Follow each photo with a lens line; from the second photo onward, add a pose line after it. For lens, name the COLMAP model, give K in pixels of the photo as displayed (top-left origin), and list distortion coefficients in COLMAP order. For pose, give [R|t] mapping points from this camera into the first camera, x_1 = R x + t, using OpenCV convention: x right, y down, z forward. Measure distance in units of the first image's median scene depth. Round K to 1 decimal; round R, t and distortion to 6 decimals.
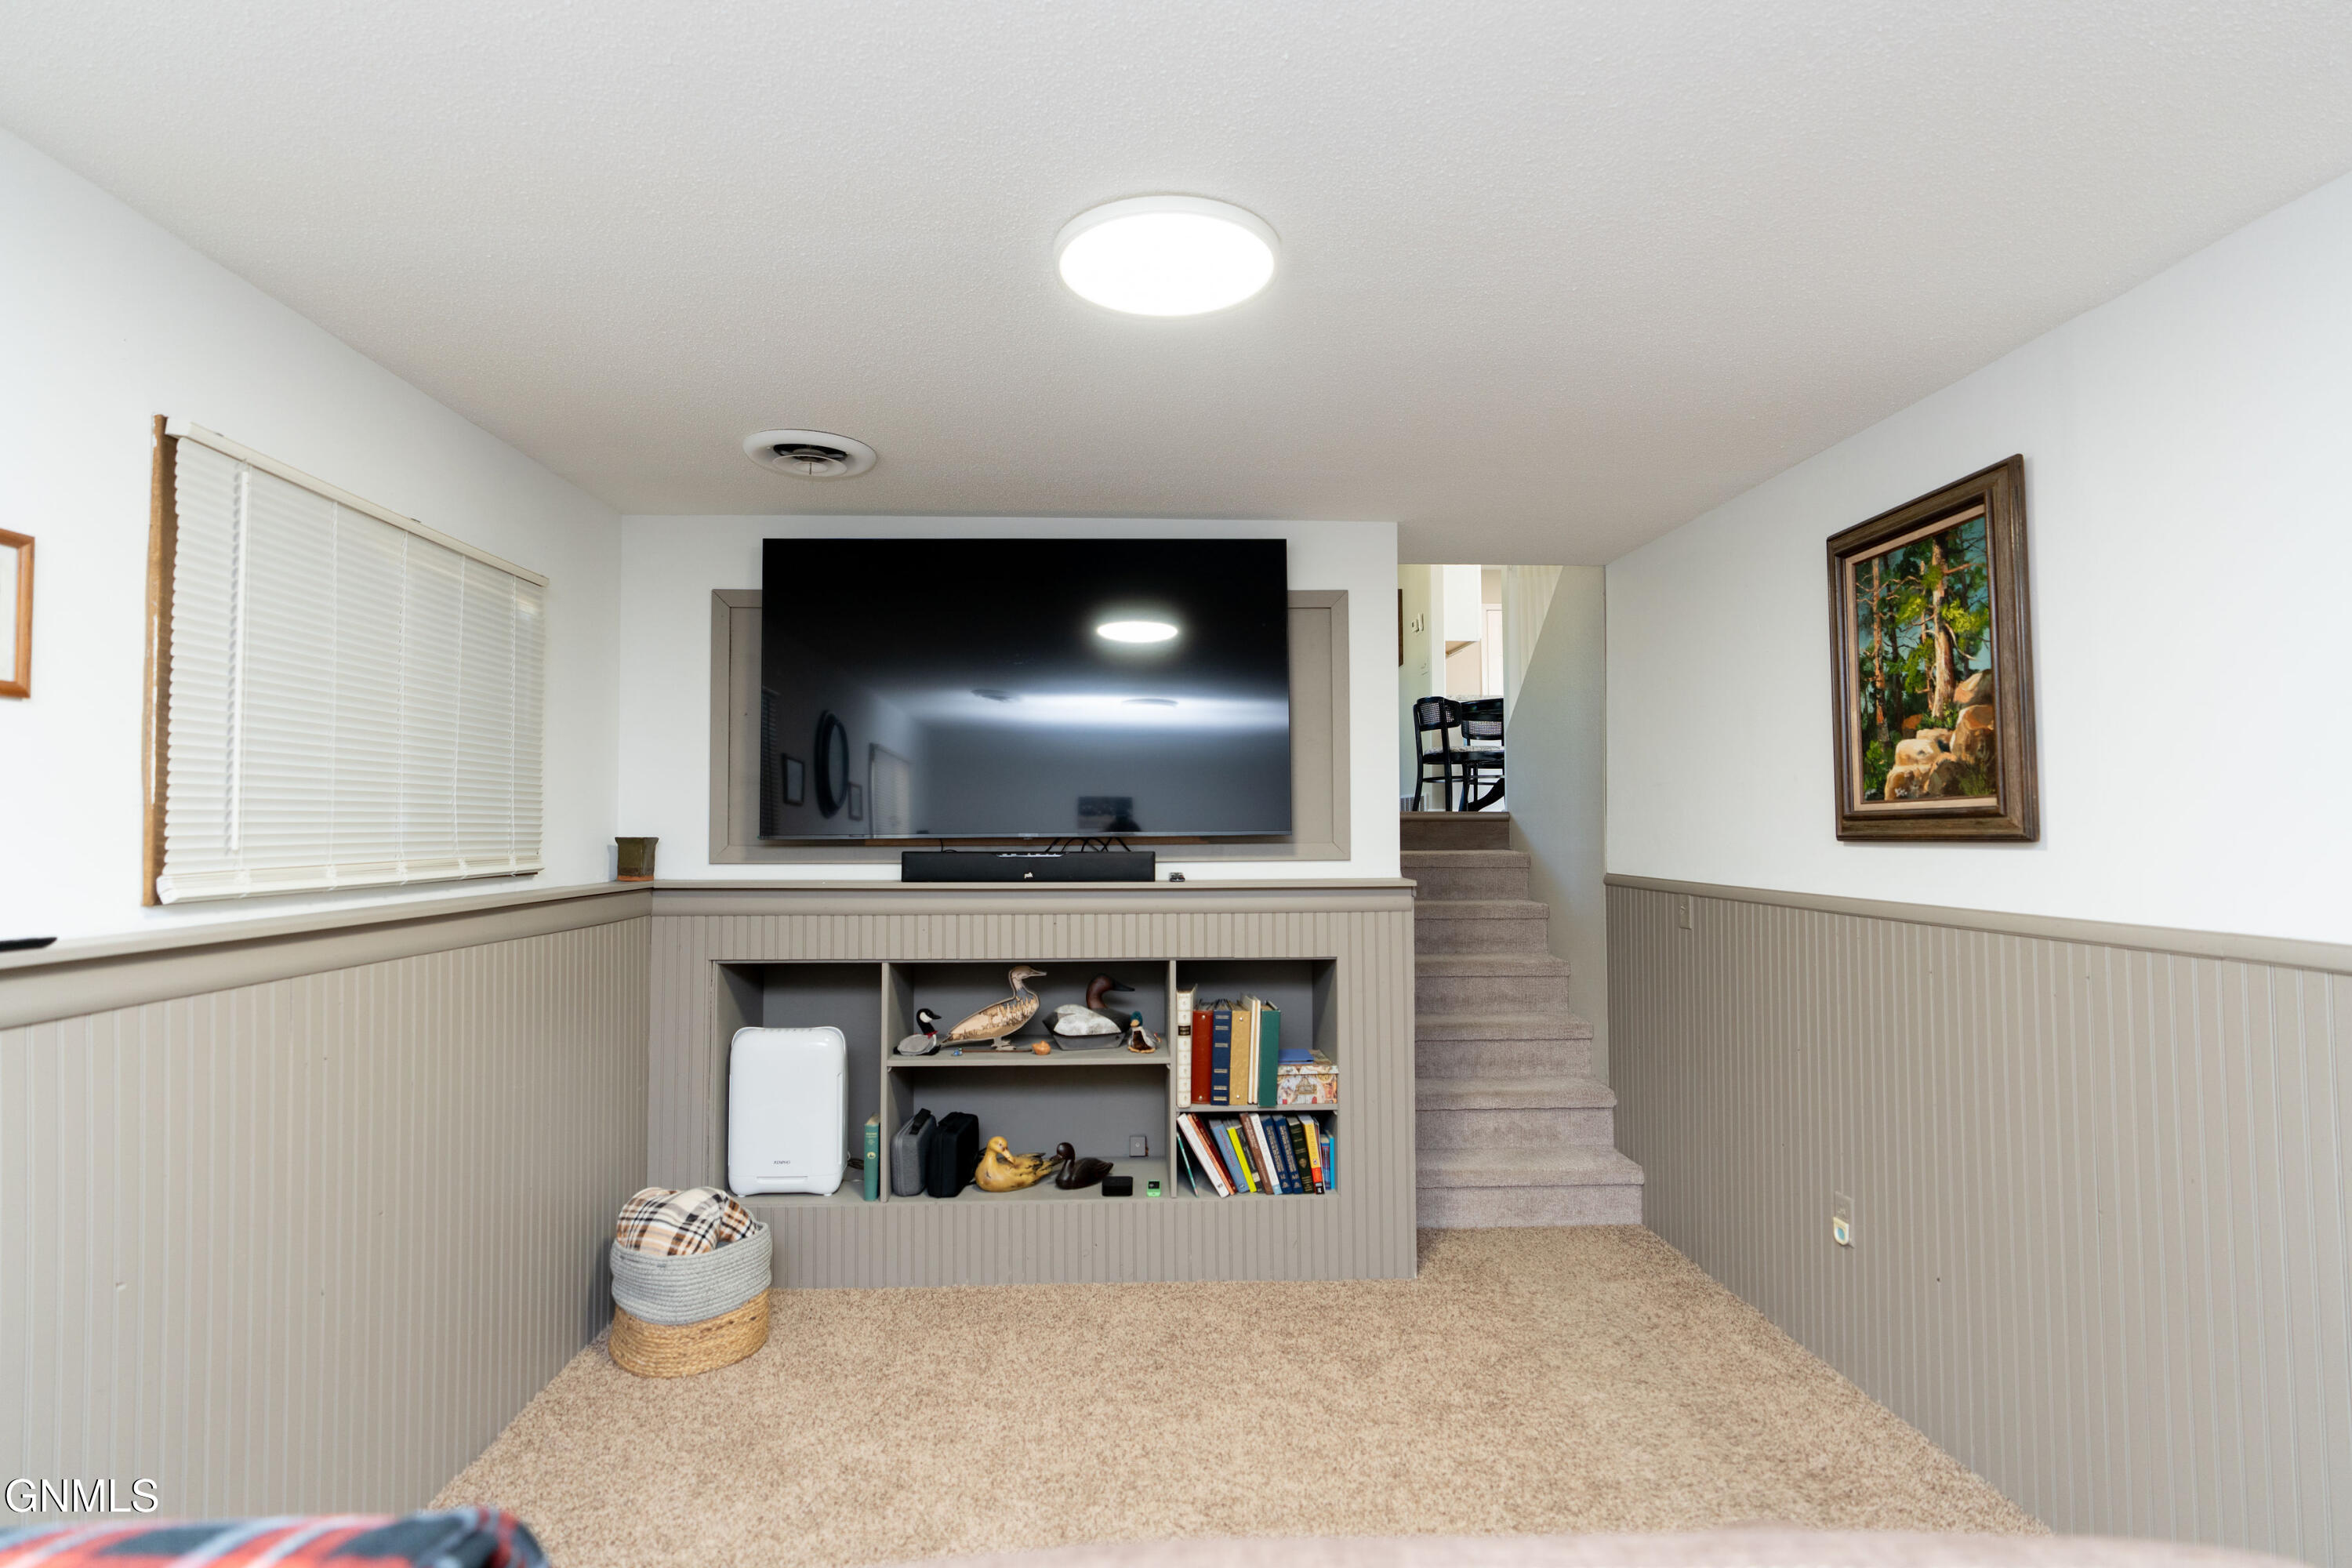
lens RADIAL K [[1128.5, 0, 1176.0], [0, 1128.5, 784.0], [0, 0, 1]] dist [-0.002835, -0.000139]
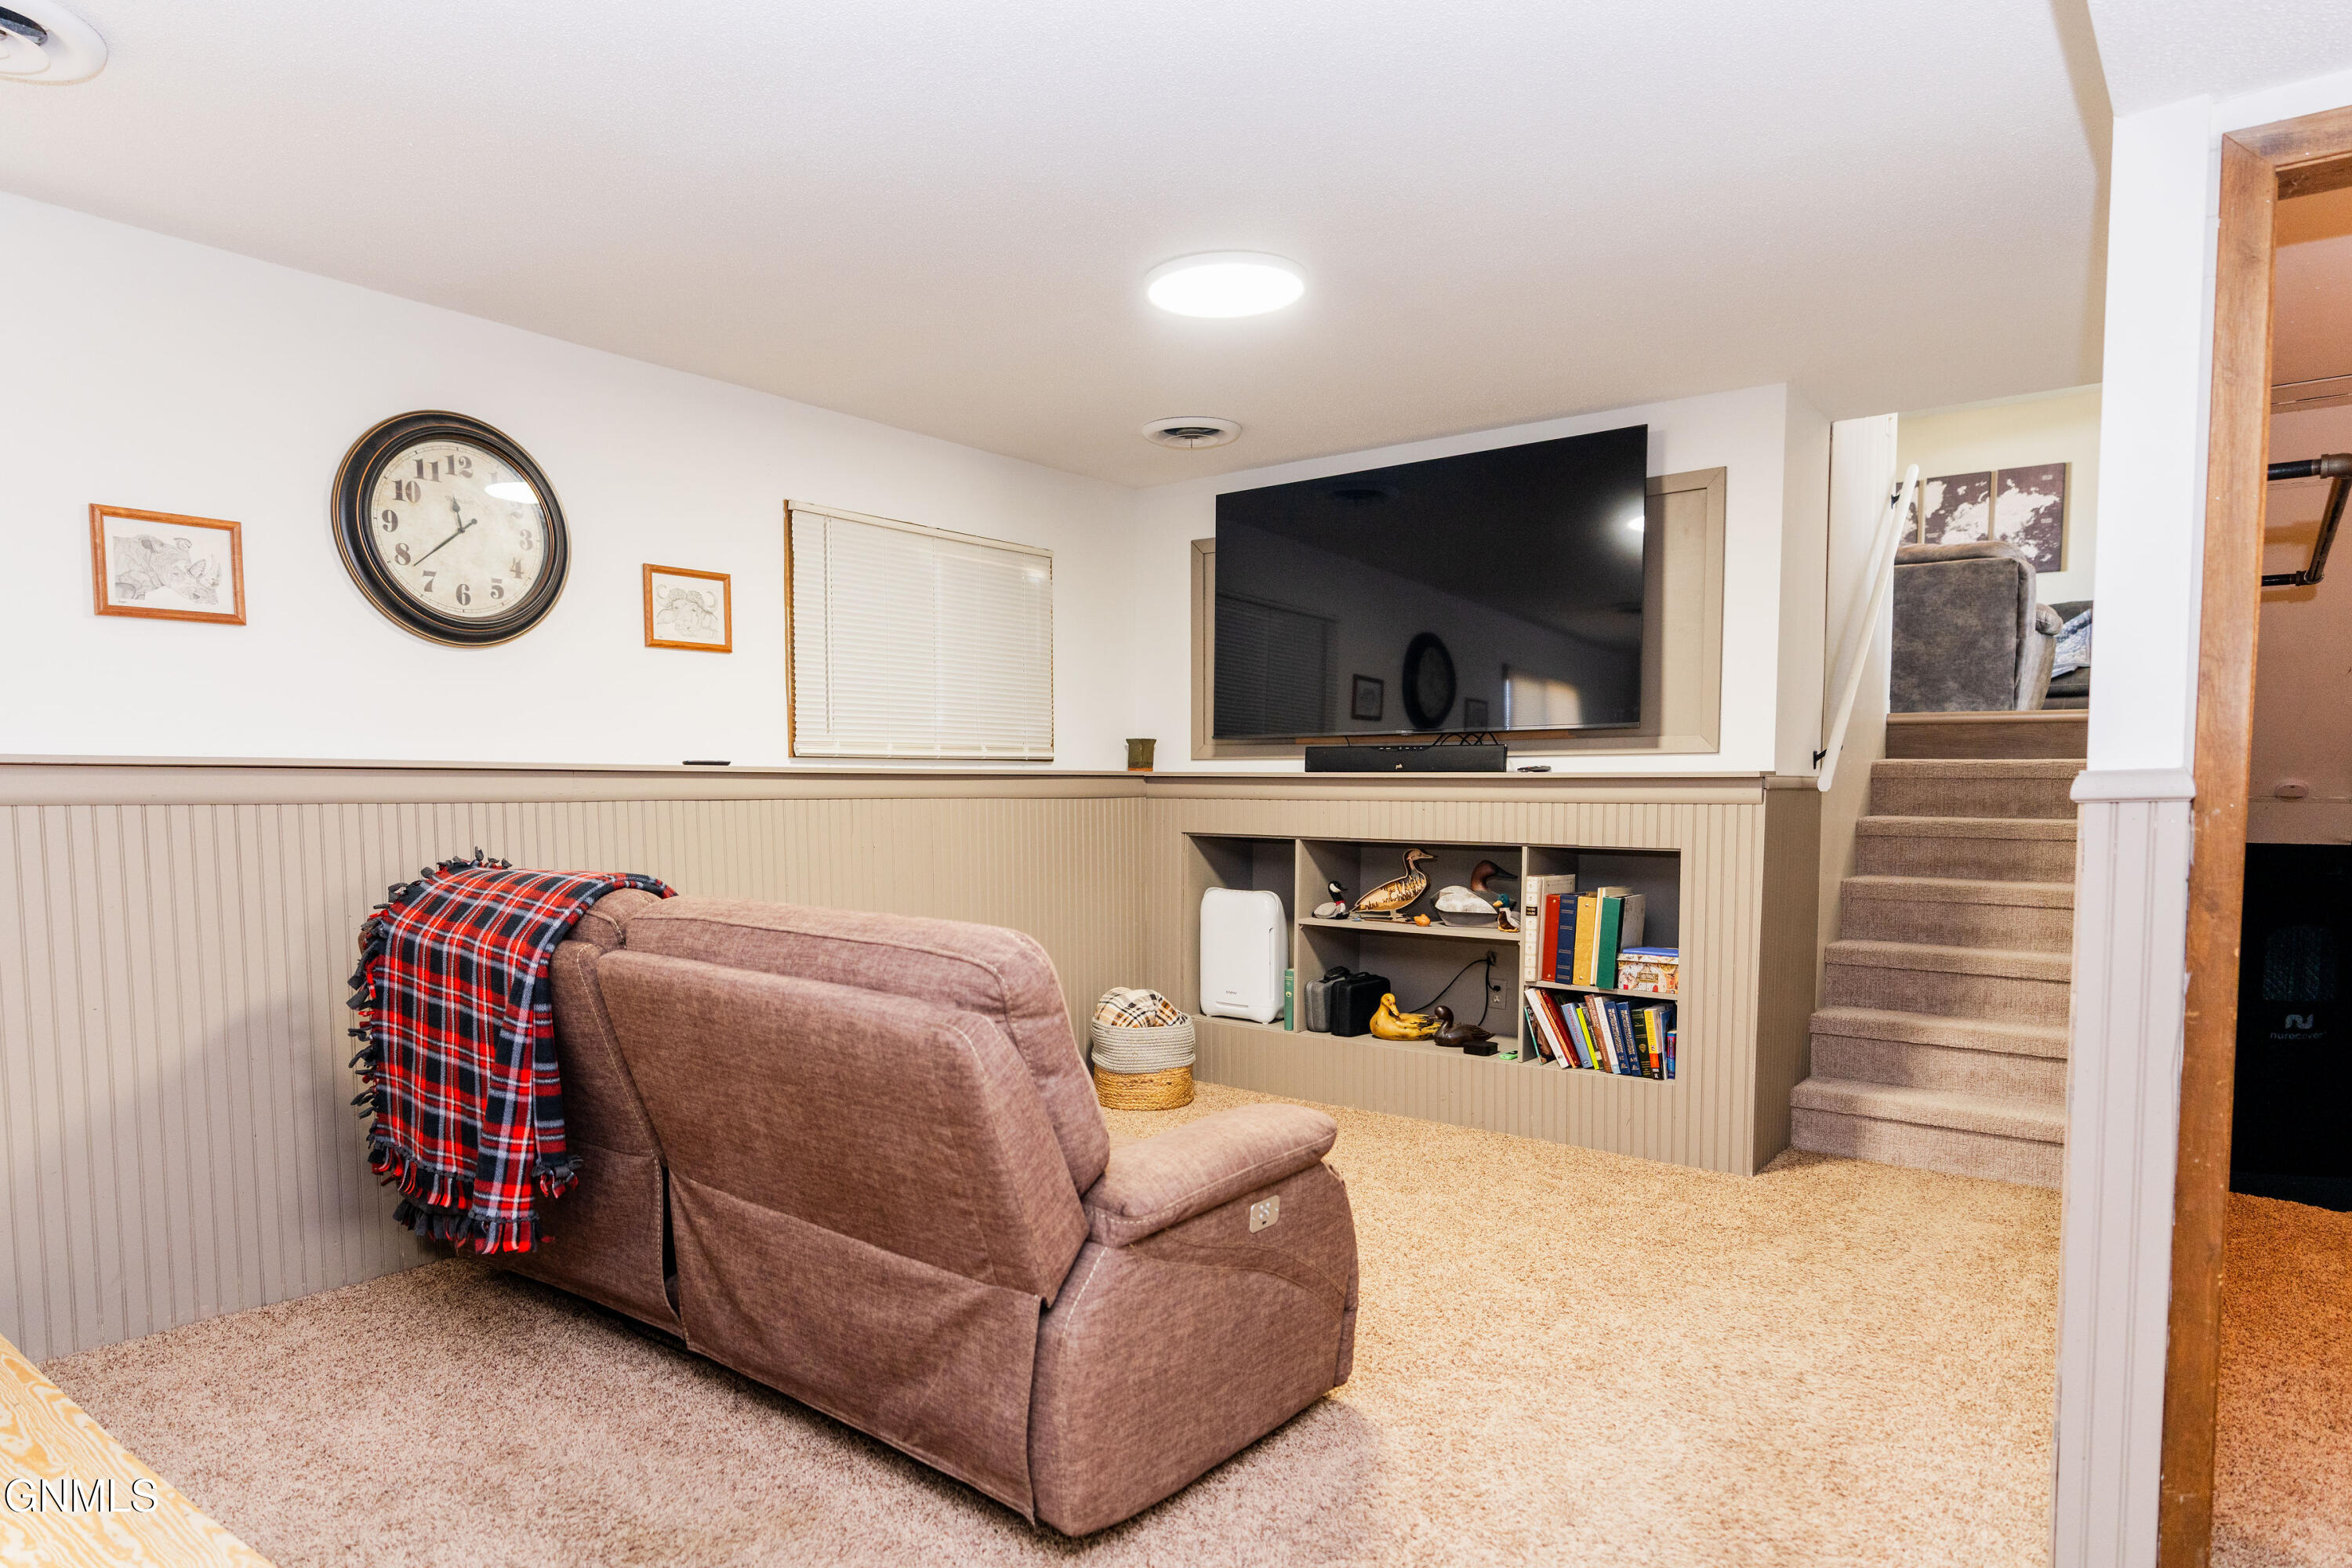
lens RADIAL K [[1396.6, 0, 1177.9], [0, 1396.6, 857.8], [0, 0, 1]] dist [0.001202, -0.000072]
pose [[0.765599, 0.038956, -0.642138, 0.587928], [0.022697, 0.995908, 0.087480, 0.043433], [0.642918, -0.081549, 0.761581, -0.217571]]
